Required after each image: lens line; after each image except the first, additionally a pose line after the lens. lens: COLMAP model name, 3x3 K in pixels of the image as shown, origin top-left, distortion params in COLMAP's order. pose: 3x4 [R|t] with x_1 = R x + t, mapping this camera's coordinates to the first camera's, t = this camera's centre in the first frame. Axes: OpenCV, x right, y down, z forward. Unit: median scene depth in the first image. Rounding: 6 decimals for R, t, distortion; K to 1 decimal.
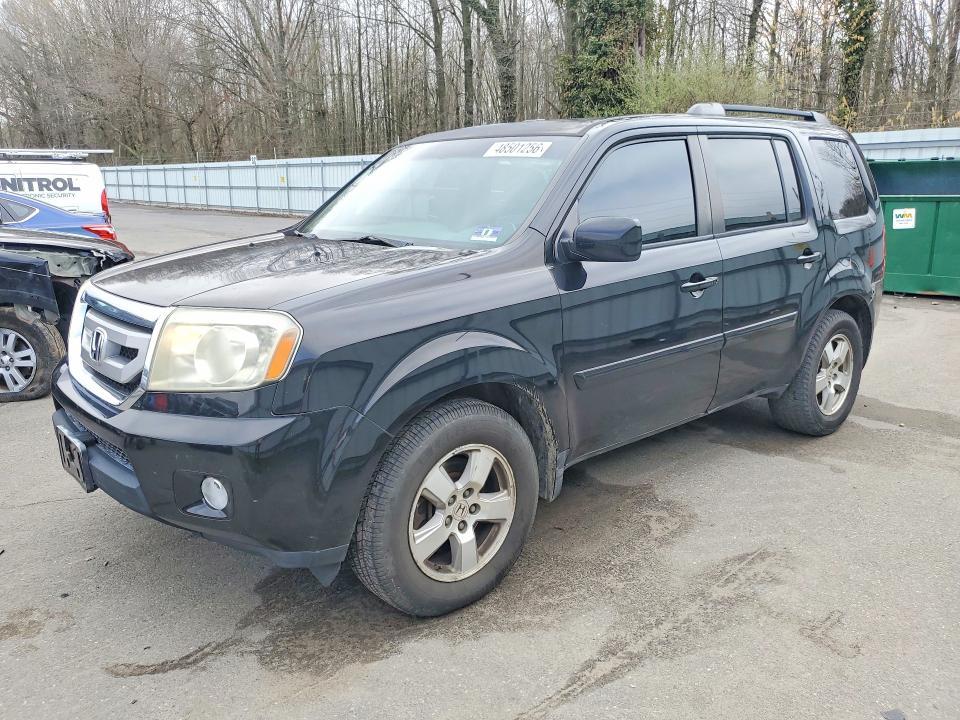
lens RADIAL K [[767.5, 0, 480.0], [0, 767.5, 360.0], [0, 0, 1]] dist [0.036040, 0.002916]
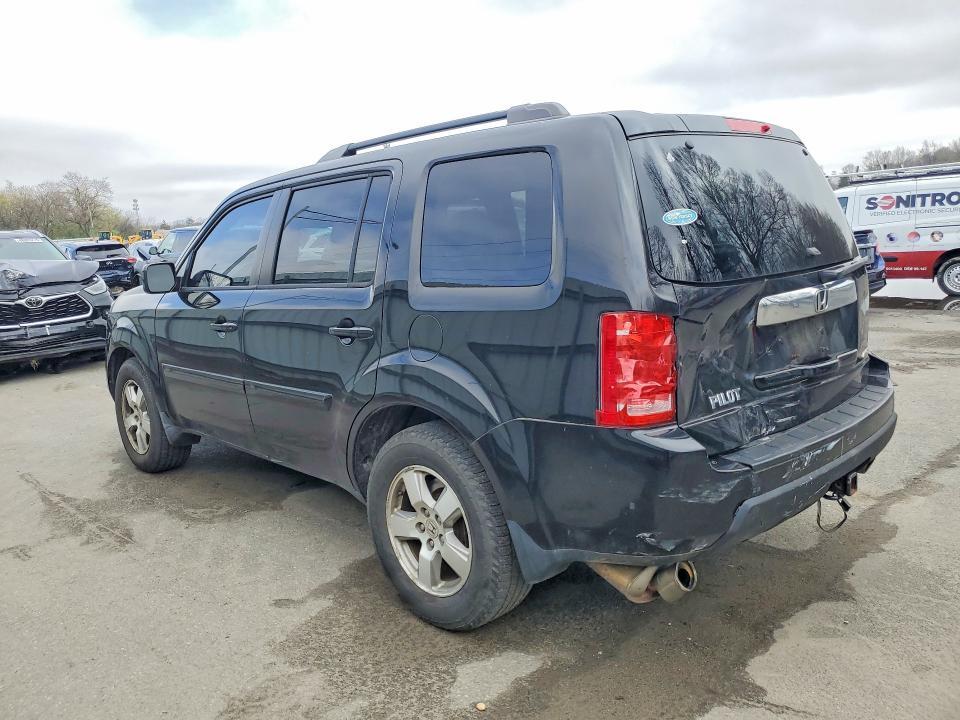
lens RADIAL K [[813.3, 0, 480.0], [0, 813.3, 360.0], [0, 0, 1]] dist [0.045813, 0.008206]
pose [[-0.004977, 0.172510, -0.984995, 1.321499], [-0.178380, 0.969056, 0.170619, -0.287985], [0.983949, 0.176552, 0.025949, 1.219031]]
